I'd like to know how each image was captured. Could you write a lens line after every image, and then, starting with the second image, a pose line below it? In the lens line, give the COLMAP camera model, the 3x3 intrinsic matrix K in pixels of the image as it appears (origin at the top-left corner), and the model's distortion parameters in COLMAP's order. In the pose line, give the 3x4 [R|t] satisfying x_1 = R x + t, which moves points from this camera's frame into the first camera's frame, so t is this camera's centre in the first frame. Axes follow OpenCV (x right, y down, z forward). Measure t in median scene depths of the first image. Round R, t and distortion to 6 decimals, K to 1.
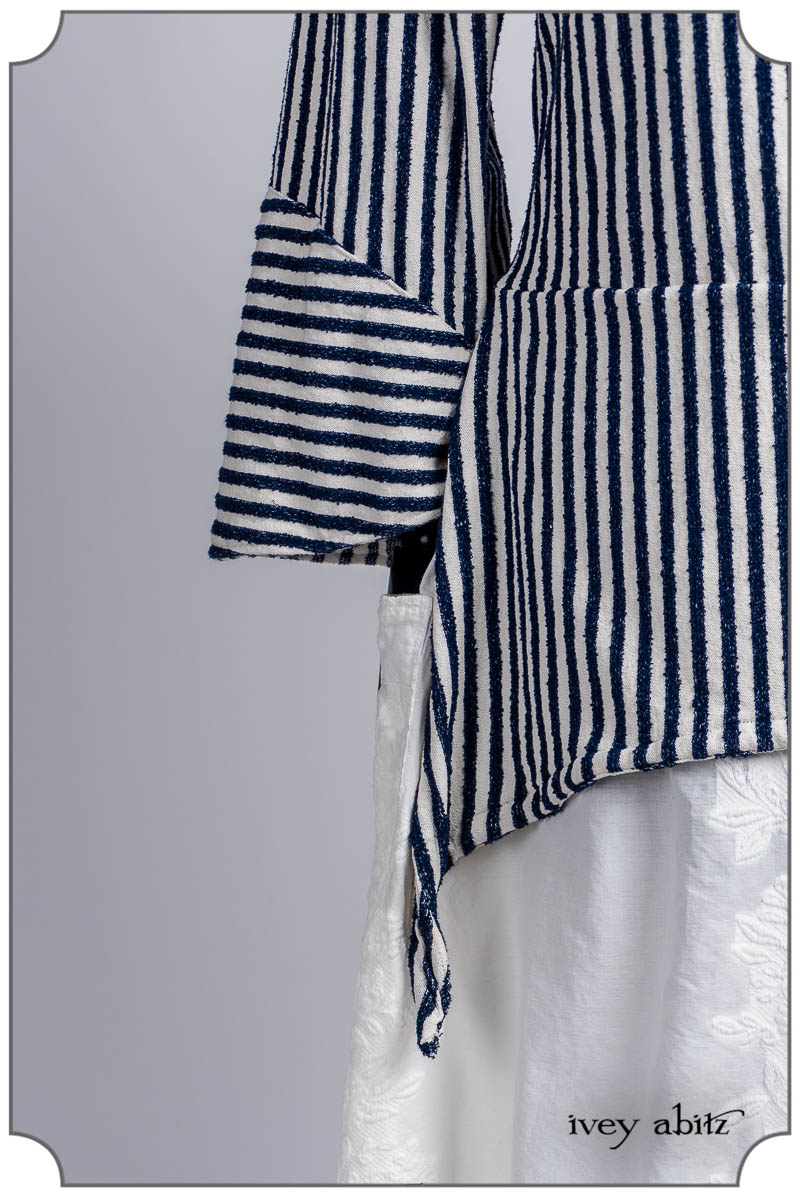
lens RADIAL K [[2807.9, 0, 400.0], [0, 2807.9, 600.0], [0, 0, 1]] dist [-0.091410, -0.074914]
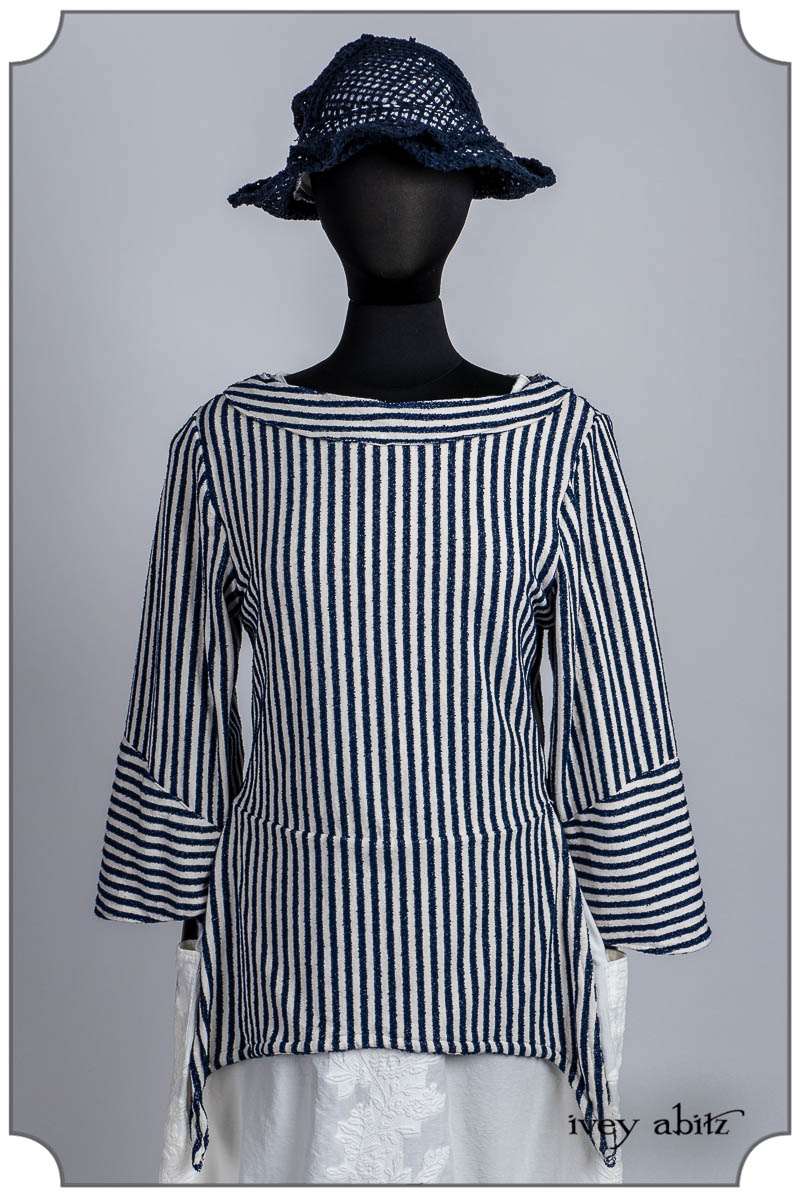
lens RADIAL K [[1897.0, 0, 400.0], [0, 1897.0, 600.0], [0, 0, 1]] dist [-0.018497, 0.017174]
pose [[0.997445, 0.008266, 0.070964, 0.057064], [-0.014227, 0.996373, 0.083901, -0.382879], [-0.070013, -0.084696, 0.993944, -0.387766]]
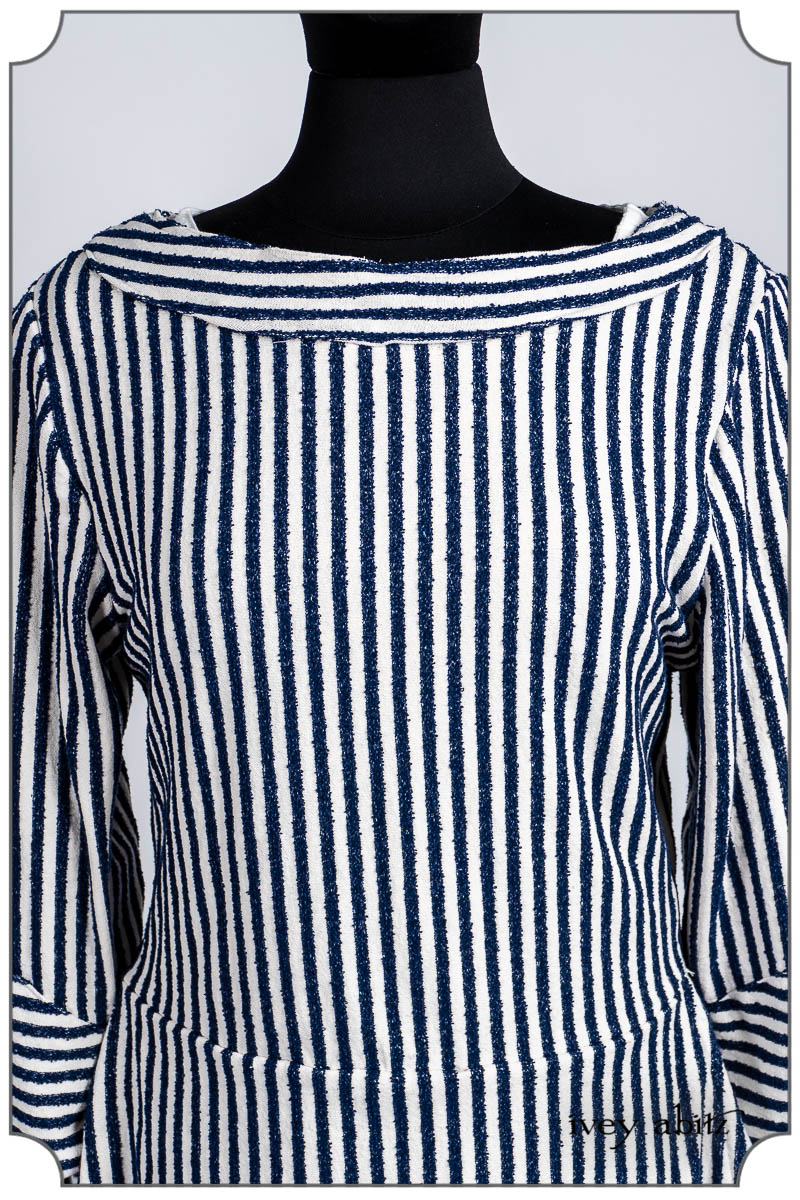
lens RADIAL K [[2193.1, 0, 400.0], [0, 2193.1, 600.0], [0, 0, 1]] dist [-0.090649, 0.490802]
pose [[0.997647, -0.013557, 0.067211, 0.090926], [0.003480, 0.989006, 0.147831, -0.405289], [-0.068476, -0.147249, 0.986726, 0.124344]]
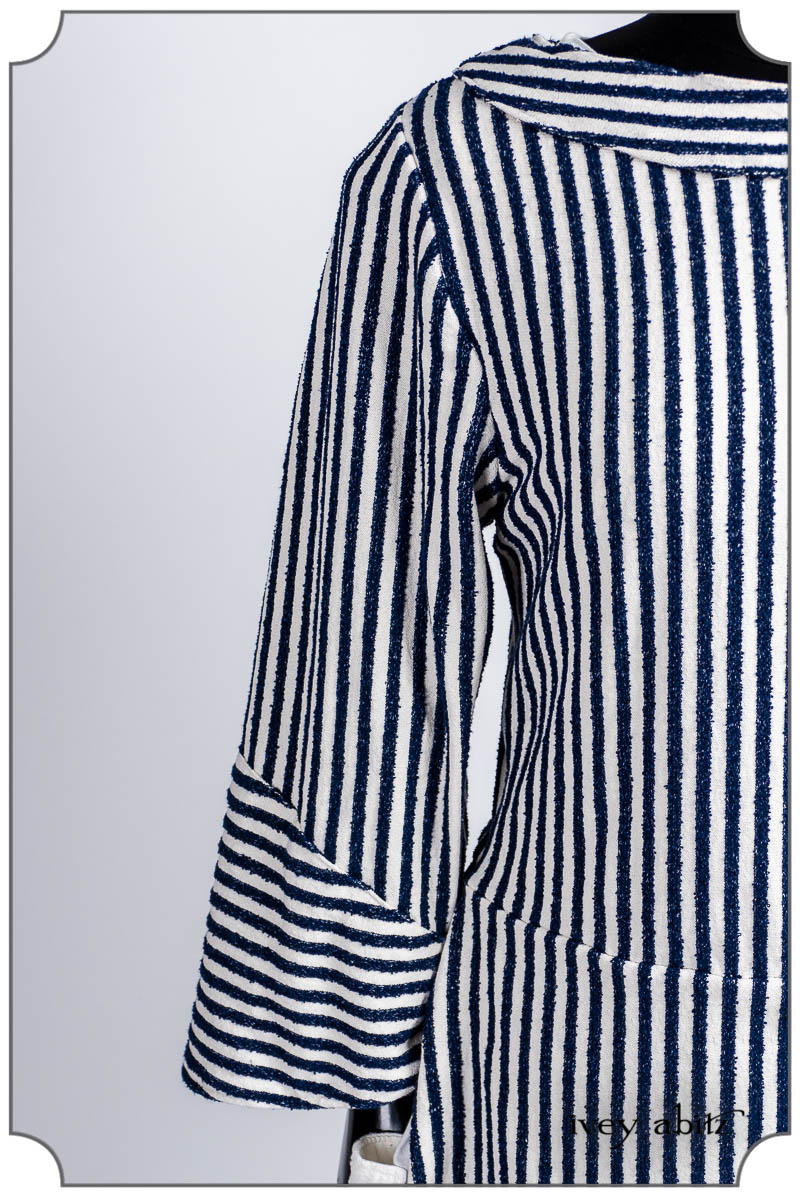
lens RADIAL K [[2220.4, 0, 400.0], [0, 2220.4, 600.0], [0, 0, 1]] dist [-0.064071, 0.121420]
pose [[0.990003, -0.012901, 0.140455, -0.108629], [-0.013975, 0.981937, 0.188691, -0.380156], [-0.140352, -0.188767, 0.971940, 0.209703]]
